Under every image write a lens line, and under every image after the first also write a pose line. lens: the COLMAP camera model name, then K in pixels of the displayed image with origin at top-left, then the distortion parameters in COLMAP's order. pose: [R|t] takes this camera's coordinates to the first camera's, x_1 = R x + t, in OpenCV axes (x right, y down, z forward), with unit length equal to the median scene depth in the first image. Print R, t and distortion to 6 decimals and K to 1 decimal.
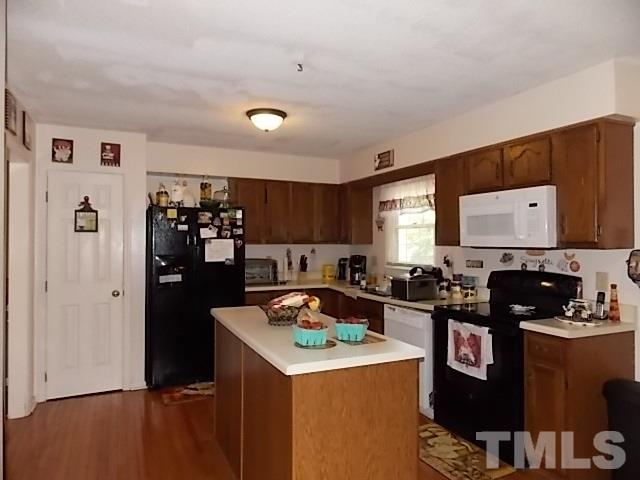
lens RADIAL K [[434.3, 0, 325.5], [0, 434.3, 237.7], [0, 0, 1]] dist [0.001524, -0.002398]
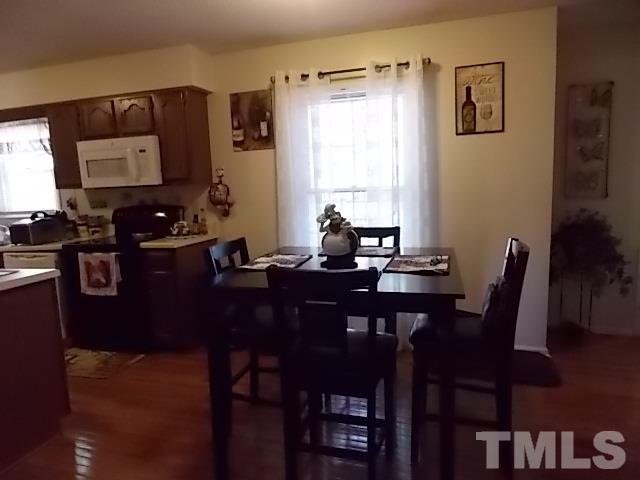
lens RADIAL K [[434.3, 0, 325.5], [0, 434.3, 237.7], [0, 0, 1]] dist [0.001524, -0.002398]
pose [[0.689571, -0.119561, 0.714281, -0.060731], [0.035752, 0.990696, 0.131314, 0.020353], [-0.723335, -0.065013, 0.687430, -0.192761]]
